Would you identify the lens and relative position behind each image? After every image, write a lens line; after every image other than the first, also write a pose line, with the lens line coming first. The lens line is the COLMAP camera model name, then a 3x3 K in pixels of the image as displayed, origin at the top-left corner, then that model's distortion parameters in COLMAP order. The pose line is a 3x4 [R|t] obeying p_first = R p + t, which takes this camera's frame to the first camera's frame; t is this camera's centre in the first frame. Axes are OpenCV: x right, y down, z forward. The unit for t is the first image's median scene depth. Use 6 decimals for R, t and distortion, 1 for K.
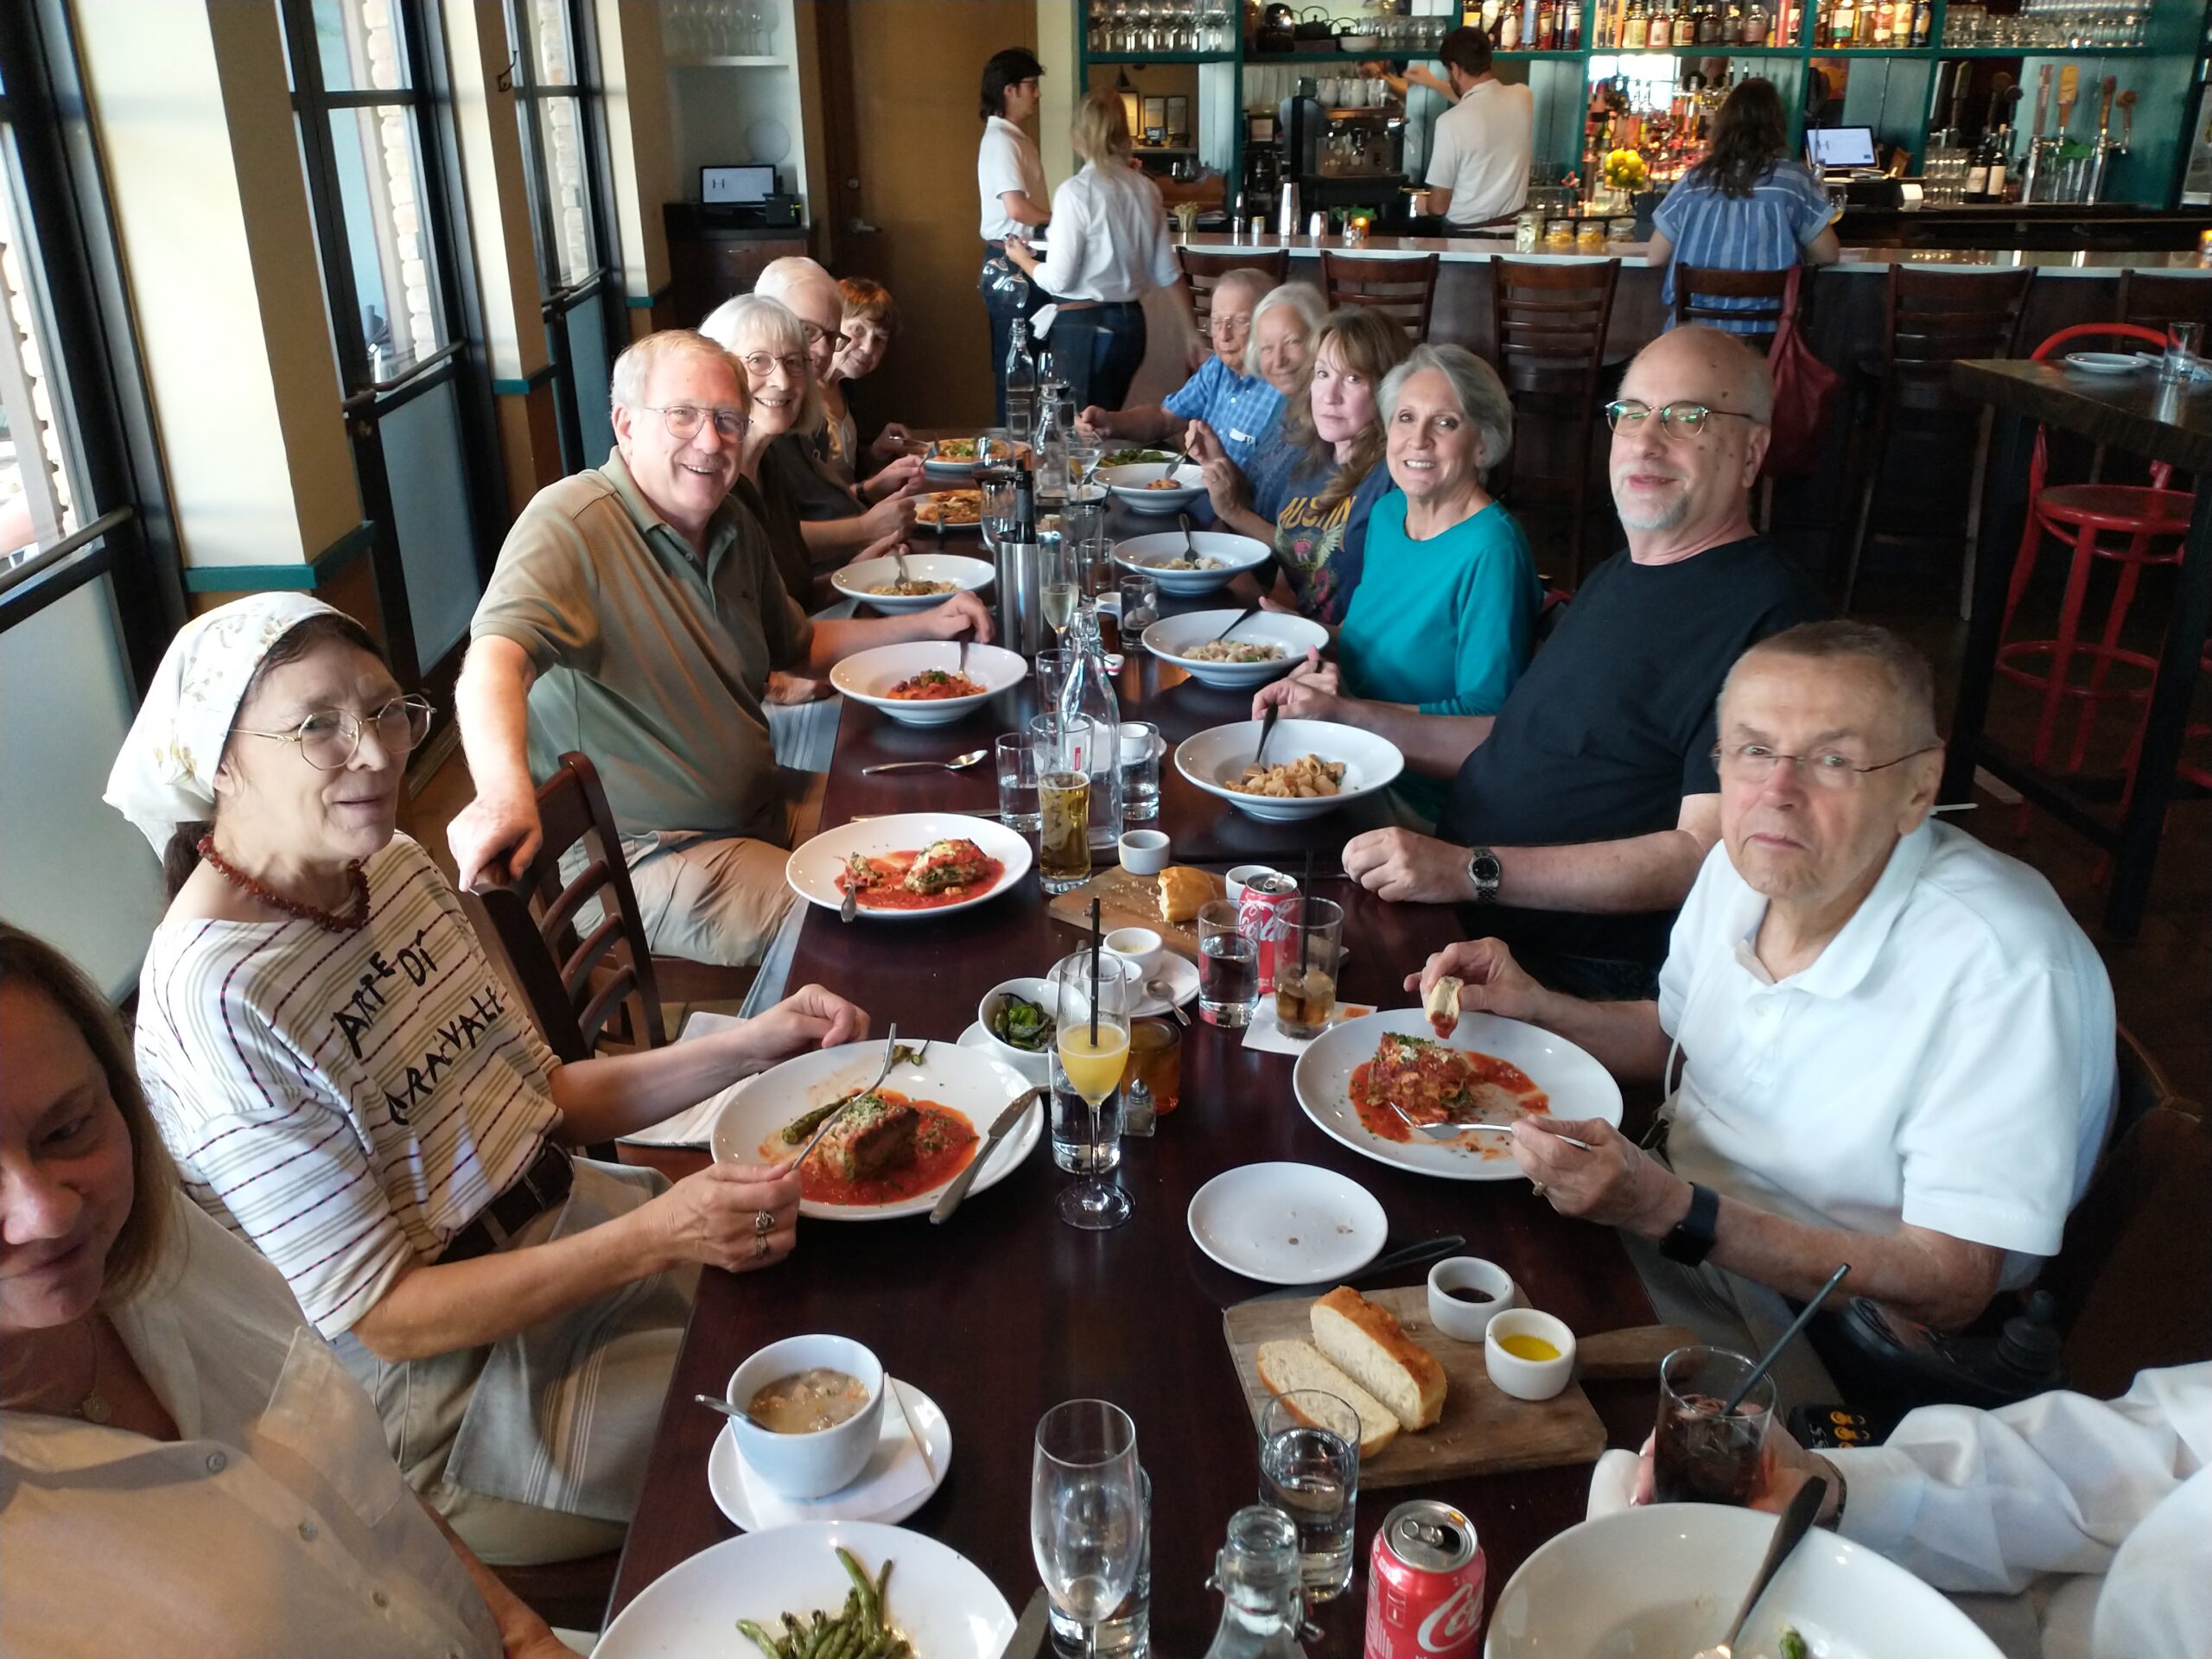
lens RADIAL K [[1800.4, 0, 1125.9], [0, 1800.4, 870.3], [0, 0, 1]] dist [-0.038633, 0.001769]
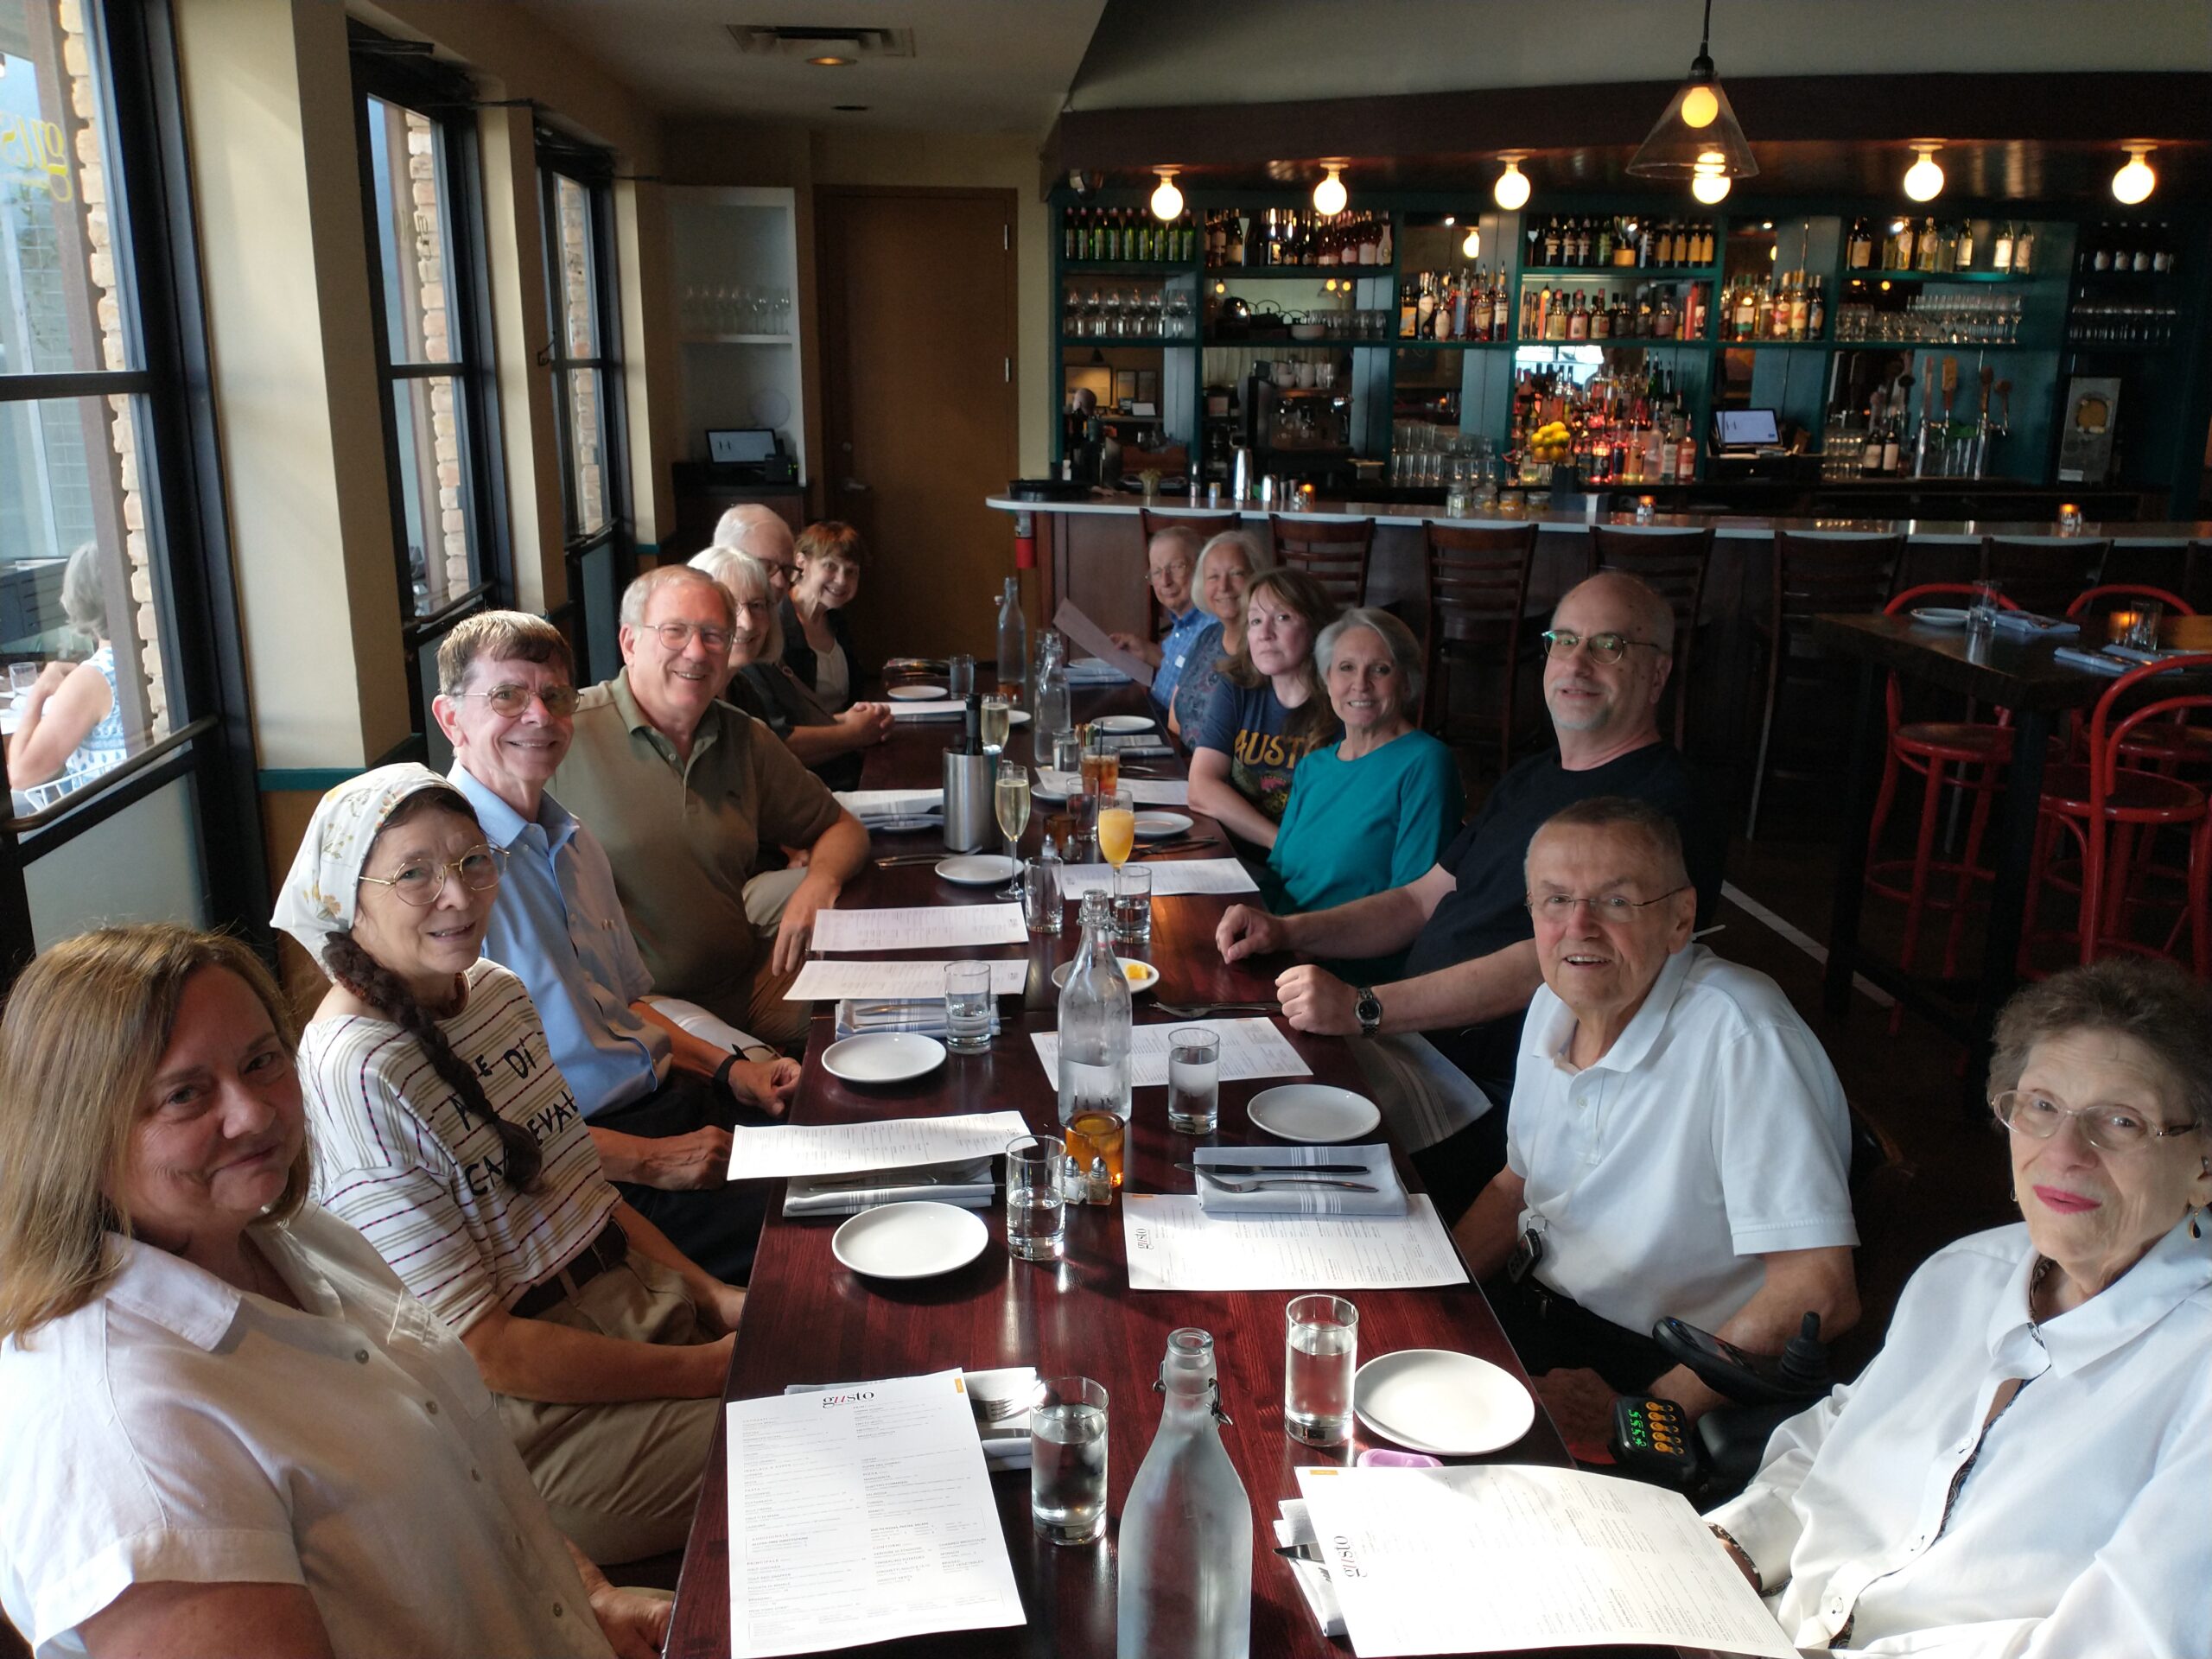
lens RADIAL K [[1800.4, 0, 1104.8], [0, 1800.4, 837.3], [0, 0, 1]] dist [-0.038633, 0.001769]
pose [[0.999882, 0.013187, 0.007855, 0.000116], [-0.011853, 0.988506, -0.150715, 0.017544], [-0.009752, 0.150604, 0.988546, -0.058039]]
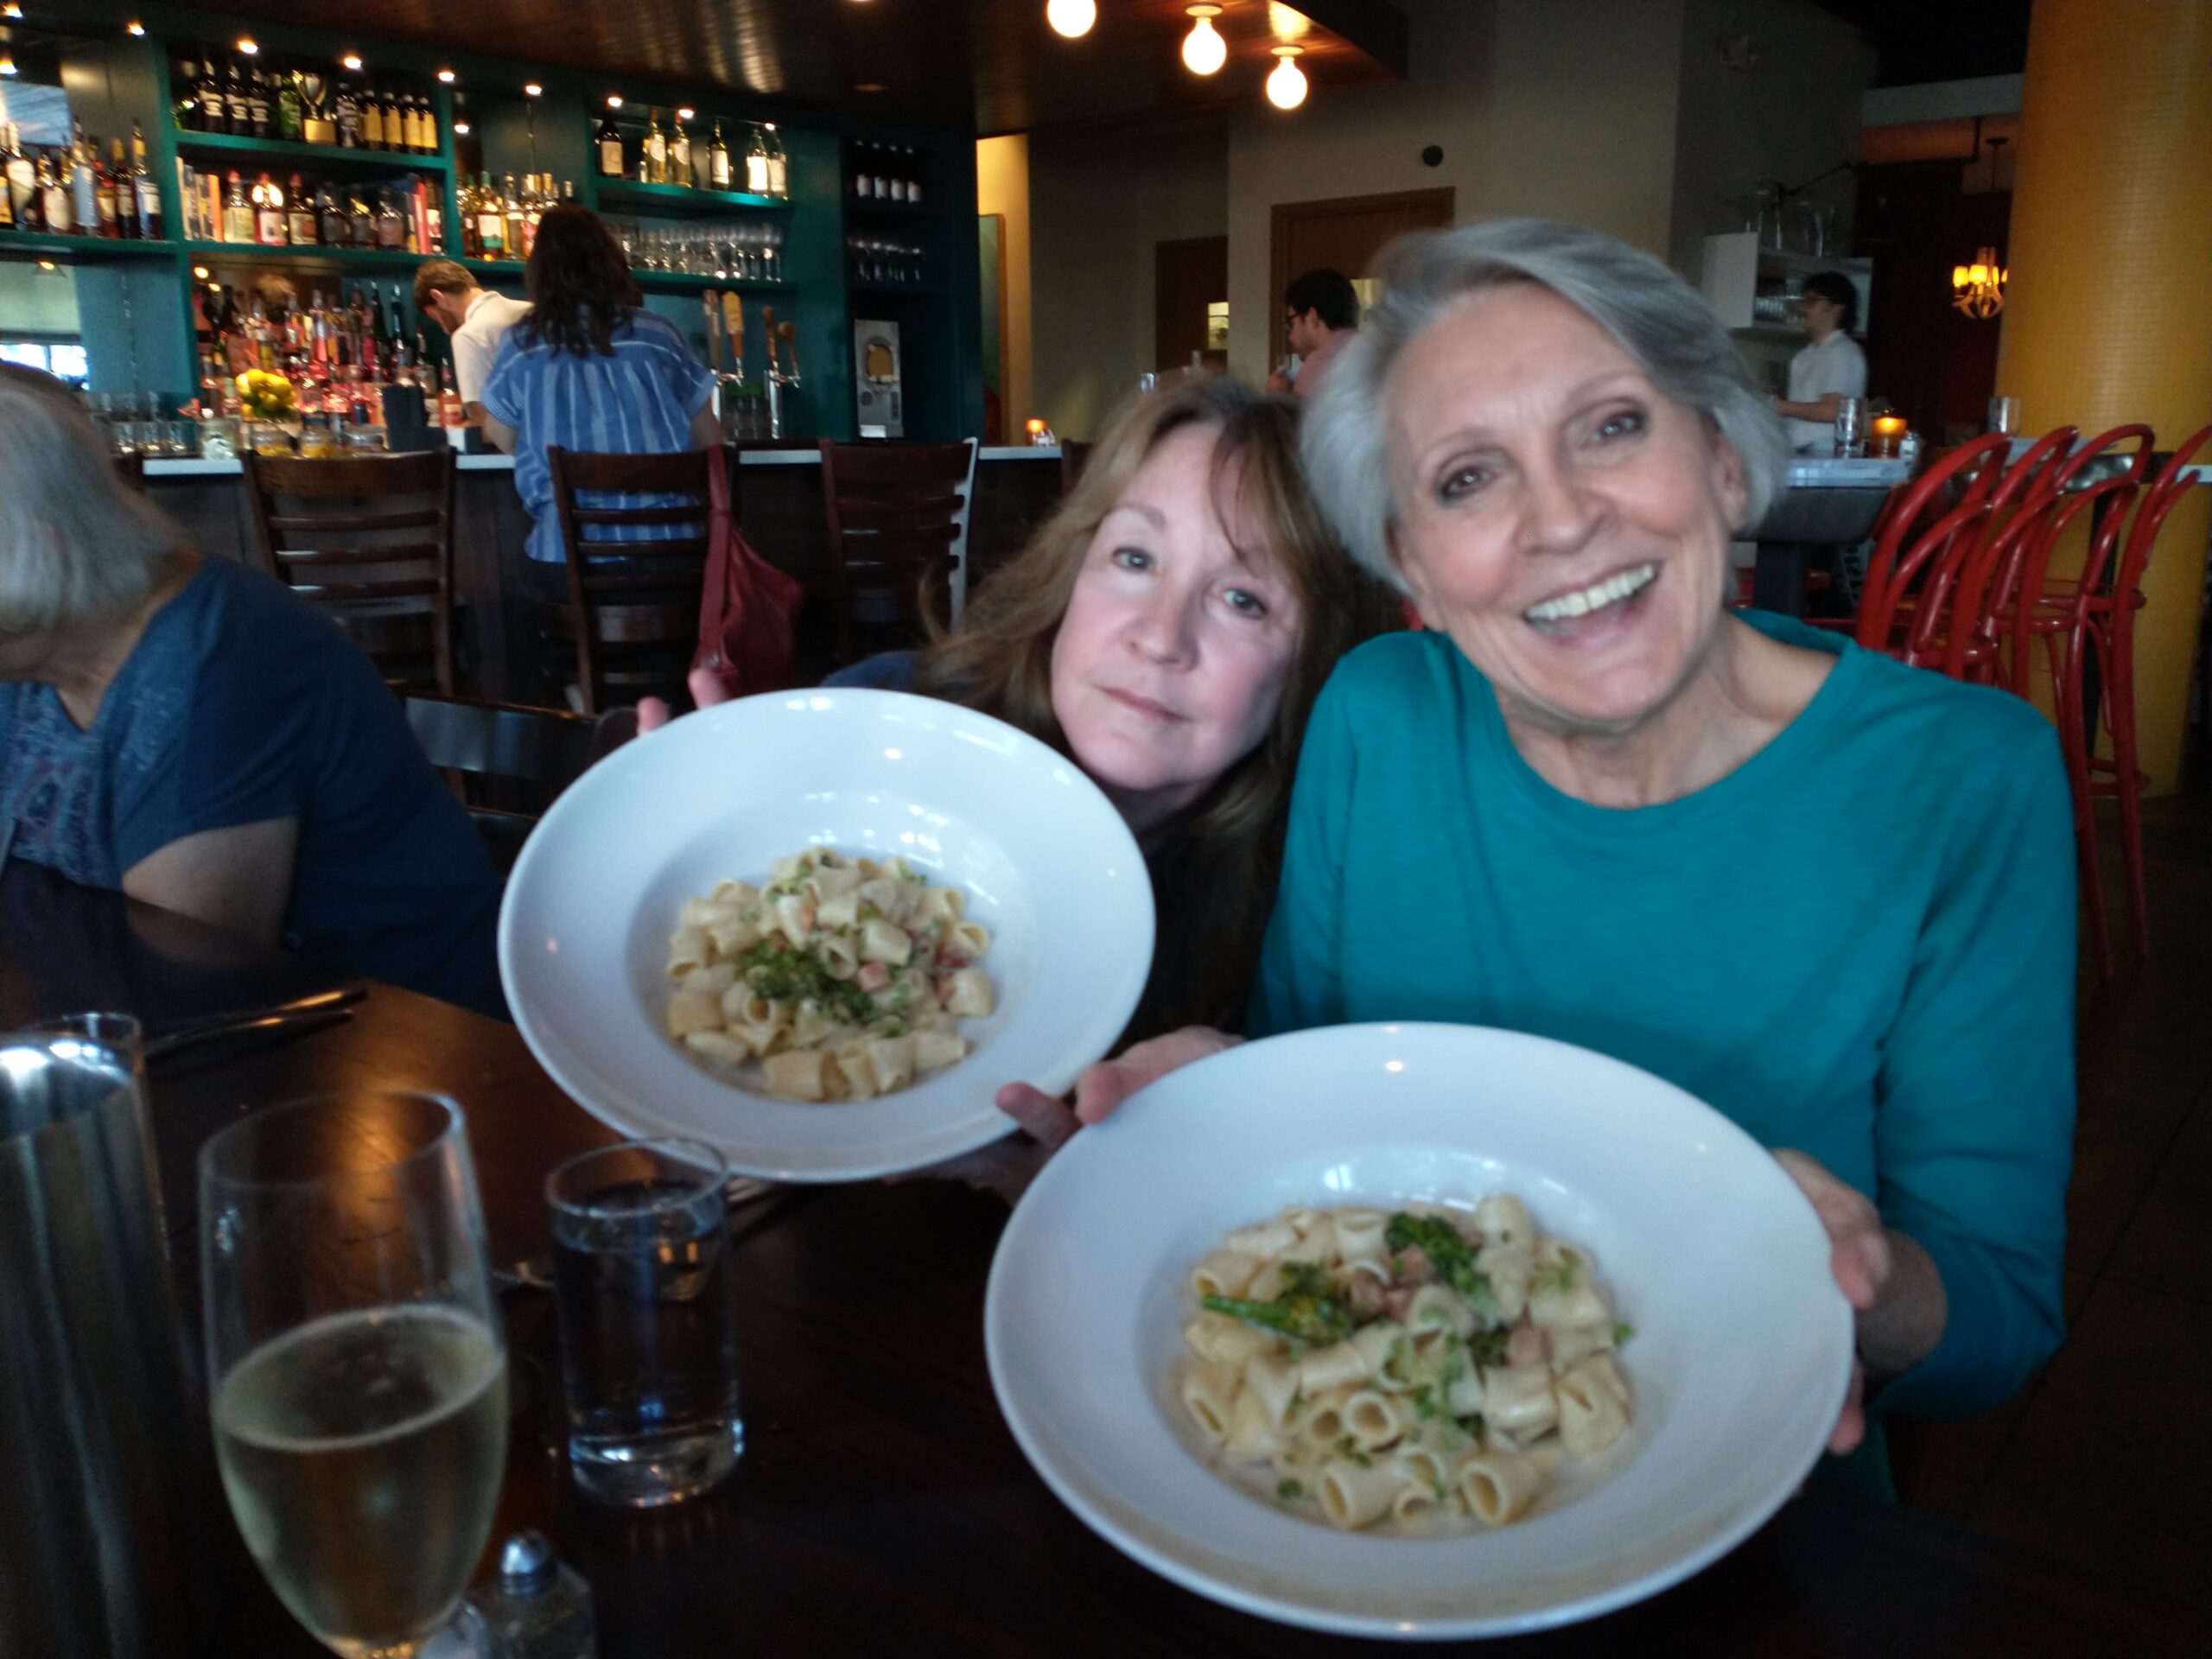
lens RADIAL K [[1800.4, 0, 1106.2], [0, 1800.4, 830.0], [0, 0, 1]] dist [-0.038633, 0.001769]
pose [[0.691886, -0.153487, 0.705504, -0.028251], [0.293194, 0.952677, -0.080273, -0.070007], [-0.659796, 0.262389, 0.704145, 0.336544]]
